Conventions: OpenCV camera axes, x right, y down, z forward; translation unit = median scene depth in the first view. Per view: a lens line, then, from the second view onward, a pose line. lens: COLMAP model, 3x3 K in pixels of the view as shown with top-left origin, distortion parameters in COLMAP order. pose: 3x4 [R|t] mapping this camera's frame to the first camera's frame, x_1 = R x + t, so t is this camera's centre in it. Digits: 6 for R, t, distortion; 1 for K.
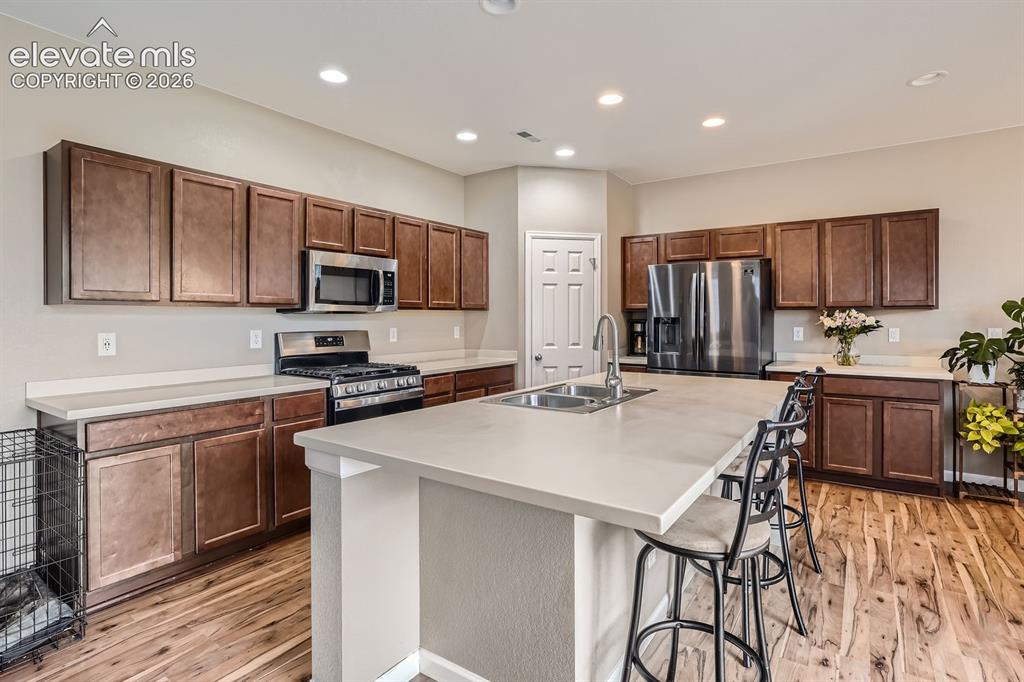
lens RADIAL K [[499.3, 0, 512.9], [0, 499.3, 318.3], [0, 0, 1]] dist [-0.034440, 0.013126]
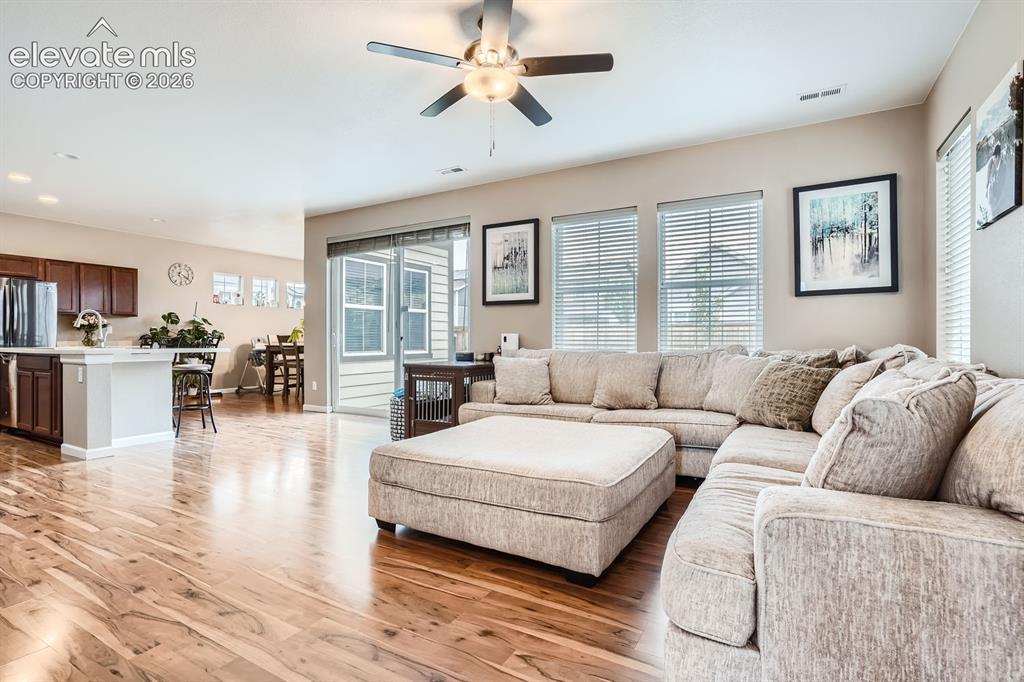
lens RADIAL K [[499.3, 0, 518.1], [0, 499.3, 345.2], [0, 0, 1]] dist [-0.034440, 0.013126]
pose [[-0.088559, -0.009192, 0.996028, -1.426089], [-0.000431, 0.999958, 0.009190, 0.086196], [-0.996071, 0.000384, -0.088560, -0.455080]]
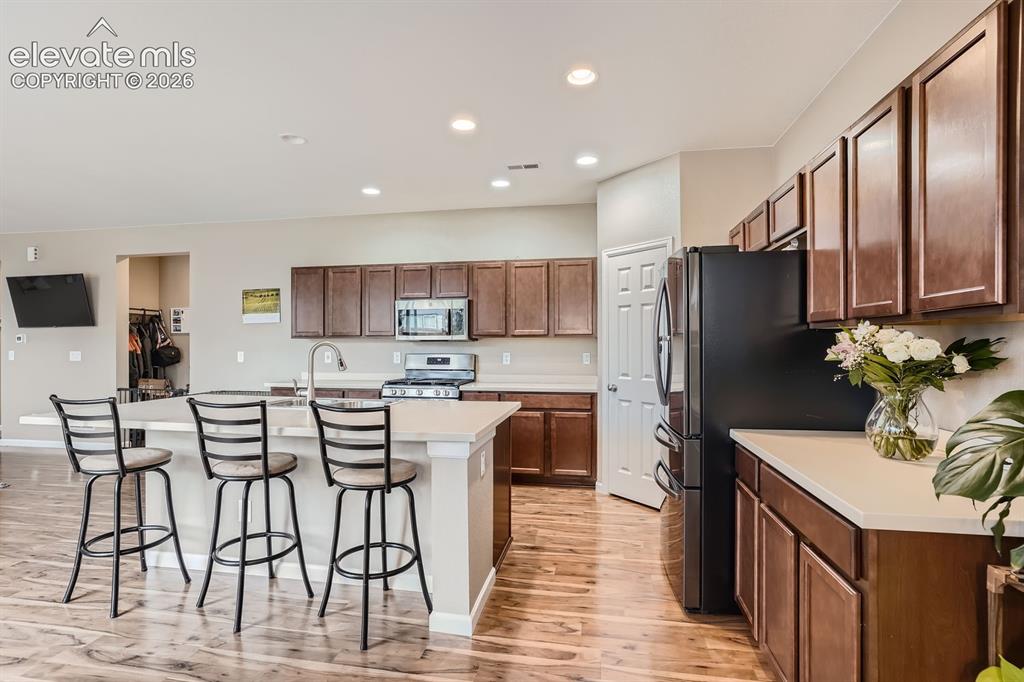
lens RADIAL K [[499.3, 0, 520.7], [0, 499.3, 344.7], [0, 0, 1]] dist [-0.034440, 0.013126]
pose [[0.429530, -0.004385, -0.903042, 1.055694], [-0.002178, 0.999980, -0.005892, 0.007489], [0.903050, 0.004498, 0.429512, 0.616806]]
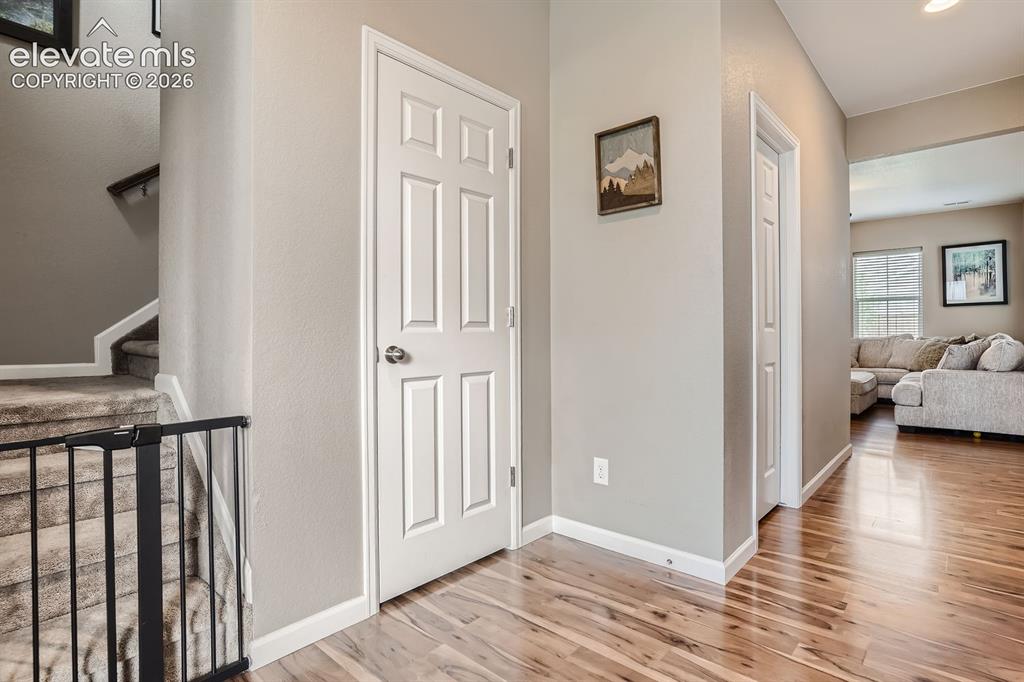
lens RADIAL K [[499.3, 0, 519.9], [0, 499.3, 334.3], [0, 0, 1]] dist [-0.034440, 0.013126]
pose [[0.138871, -0.002705, 0.990307, -2.618115], [0.004105, 0.999989, 0.002156, 0.086402], [-0.990302, 0.003766, 0.138880, 0.273153]]
